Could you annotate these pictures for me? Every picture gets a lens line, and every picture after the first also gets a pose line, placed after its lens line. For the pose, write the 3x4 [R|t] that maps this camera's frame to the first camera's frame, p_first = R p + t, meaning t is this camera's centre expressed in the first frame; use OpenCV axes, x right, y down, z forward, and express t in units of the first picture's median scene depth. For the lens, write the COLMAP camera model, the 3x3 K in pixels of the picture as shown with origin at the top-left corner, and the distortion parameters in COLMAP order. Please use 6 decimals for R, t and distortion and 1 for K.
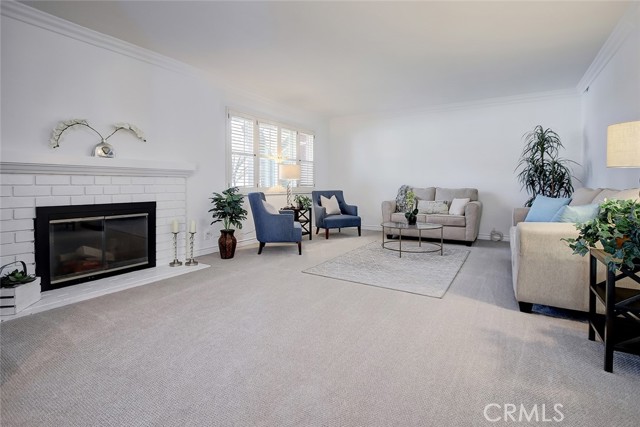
lens RADIAL K [[296.1, 0, 320.0], [0, 296.1, 213.5], [0, 0, 1]] dist [-0.018386, -0.000126]
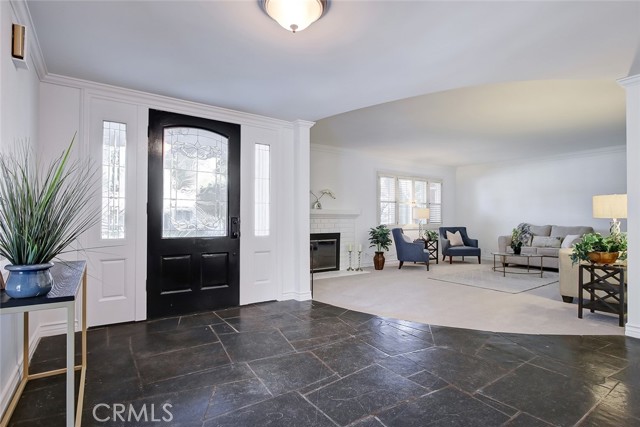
lens RADIAL K [[318.0, 0, 320.0], [0, 318.0, 213.5], [0, 0, 1]] dist [0.002367, 0.000116]
pose [[0.915437, -0.007597, -0.402390, 0.064380], [-0.037150, 0.993958, -0.103283, 0.031635], [0.400743, 0.109498, 0.909623, -0.548392]]
